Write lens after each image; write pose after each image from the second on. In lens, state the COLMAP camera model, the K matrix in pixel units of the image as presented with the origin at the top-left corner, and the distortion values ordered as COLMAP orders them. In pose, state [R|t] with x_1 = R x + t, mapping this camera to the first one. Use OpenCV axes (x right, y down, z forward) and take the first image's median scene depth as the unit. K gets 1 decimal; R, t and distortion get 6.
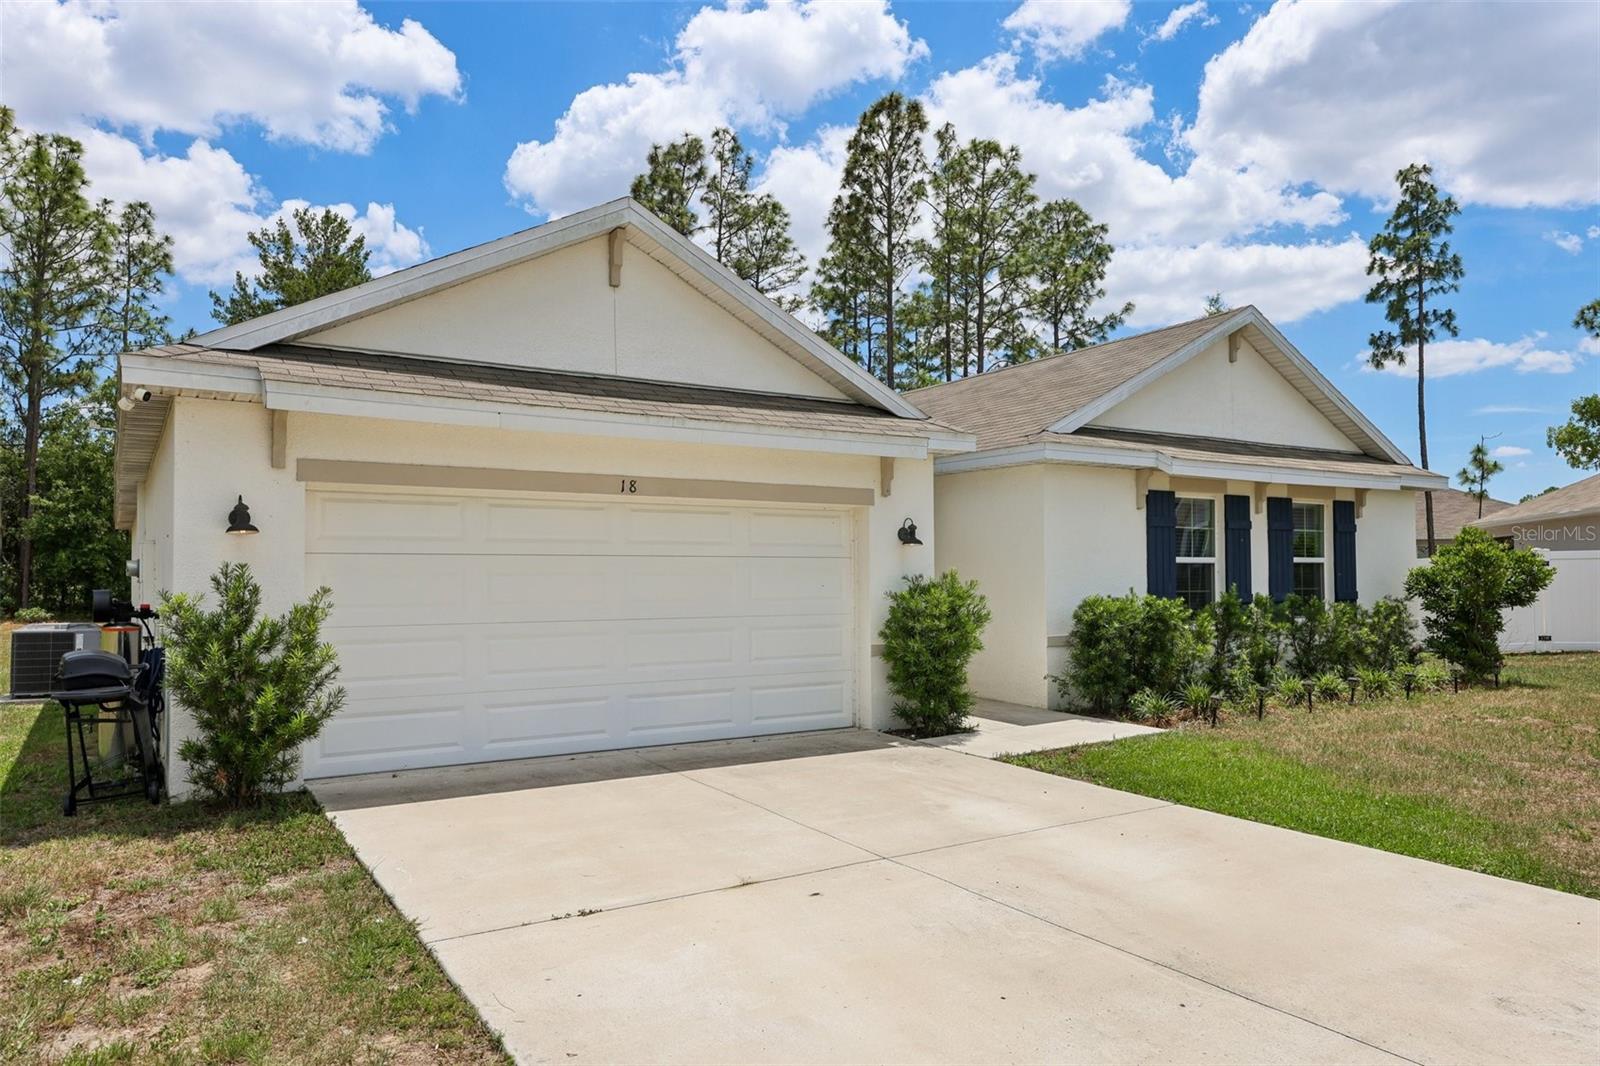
lens RADIAL K [[1070.1, 0, 771.7], [0, 1070.1, 537.3], [0, 0, 1]] dist [0.022628, 0.000612]
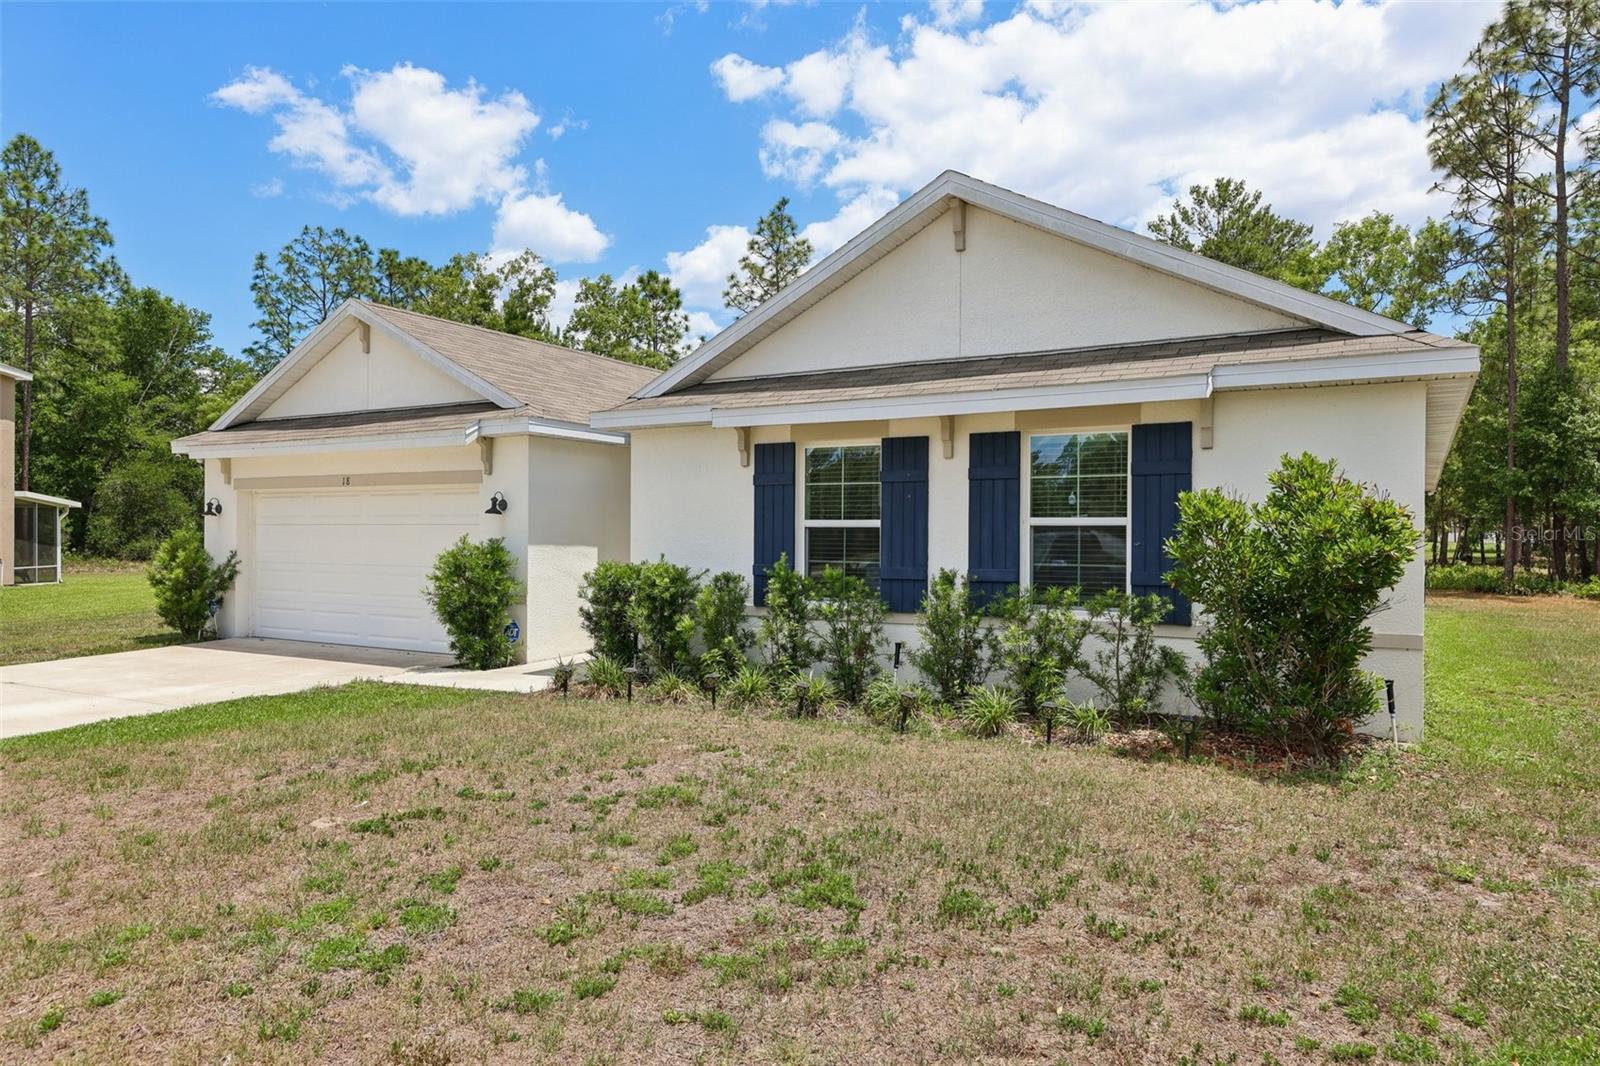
lens RADIAL K [[1070.1, 0, 771.7], [0, 1070.1, 537.3], [0, 0, 1]] dist [0.022628, 0.000612]
pose [[0.447120, 0.005157, -0.894459, 1.073031], [0.025936, 0.999488, 0.018728, 0.015019], [0.894098, -0.031572, 0.446757, 0.578466]]
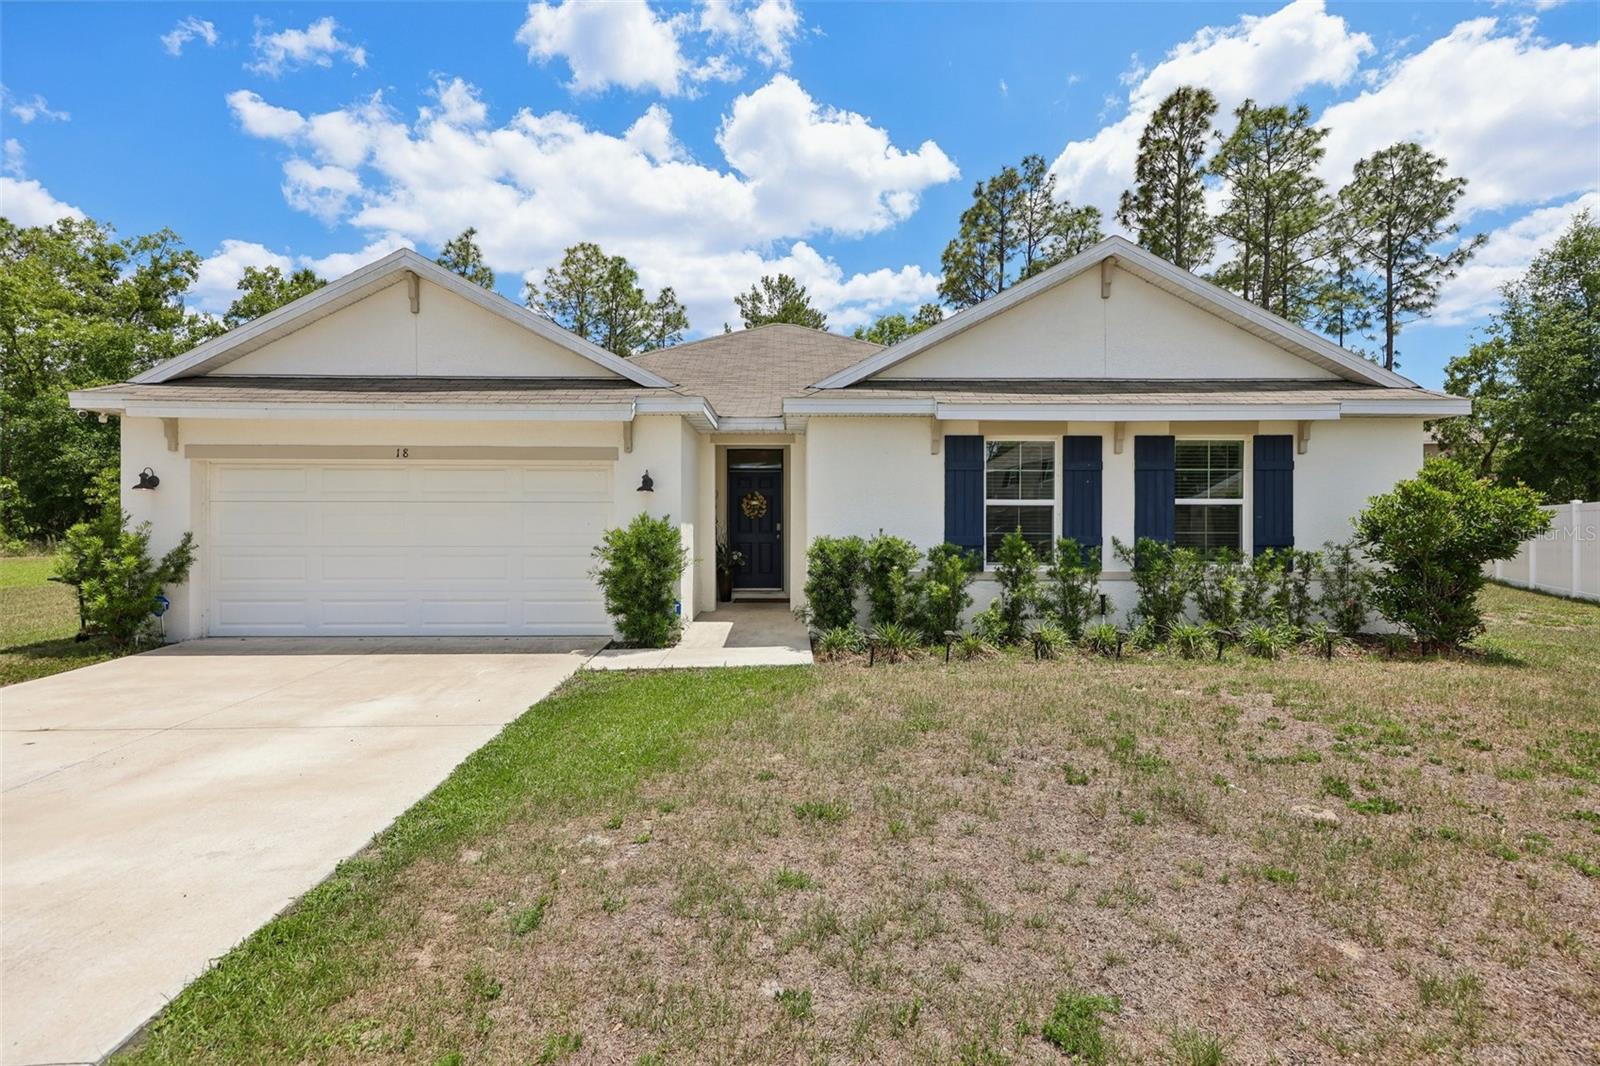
lens RADIAL K [[765.1, 0, 795.9], [0, 765.1, 511.9], [0, 0, 1]] dist [0.018457, 0.000844]
pose [[0.857110, 0.001297, -0.515132, 0.572599], [0.015088, 0.999505, 0.027622, 0.006877], [0.514913, -0.031448, 0.856666, 0.266064]]
